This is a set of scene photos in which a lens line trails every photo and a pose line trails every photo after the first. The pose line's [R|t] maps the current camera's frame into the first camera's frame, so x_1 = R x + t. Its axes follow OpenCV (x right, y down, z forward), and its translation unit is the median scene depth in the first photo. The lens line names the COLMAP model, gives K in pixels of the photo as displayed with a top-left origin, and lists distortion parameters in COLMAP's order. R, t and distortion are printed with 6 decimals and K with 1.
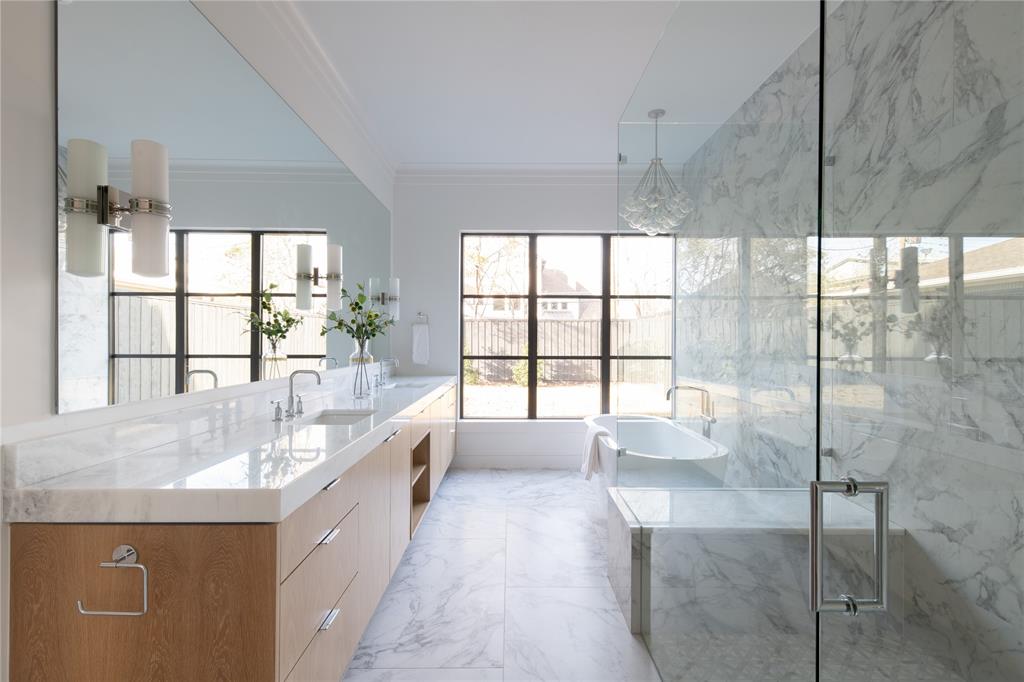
lens RADIAL K [[500.5, 0, 511.7], [0, 500.5, 340.6], [0, 0, 1]] dist [-0.000963, -0.000134]
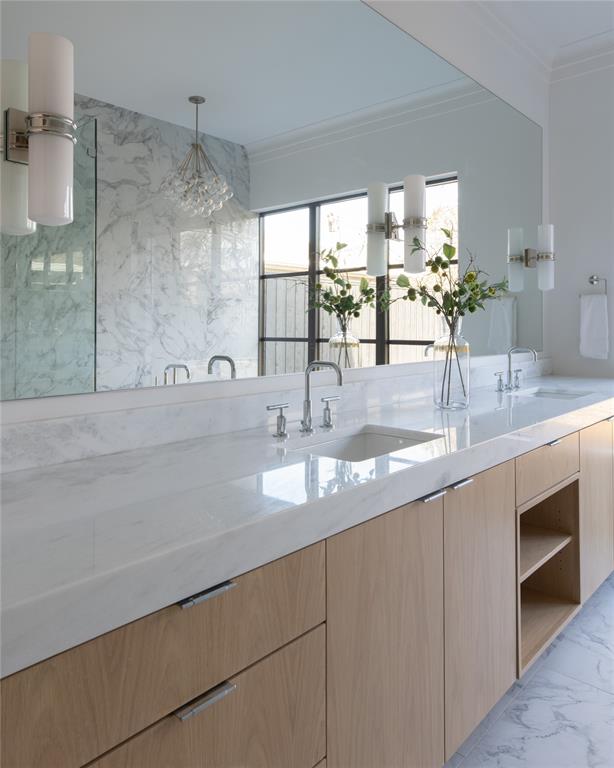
lens RADIAL K [[570.3, 0, 301.6], [0, 570.3, 319.3], [0, 0, 1]] dist [0.011843, 0.002284]
pose [[0.735275, -0.009835, -0.677697, 0.046856], [0.000815, 0.999907, -0.013627, 0.010466], [0.677768, 0.009467, 0.735215, 0.318584]]
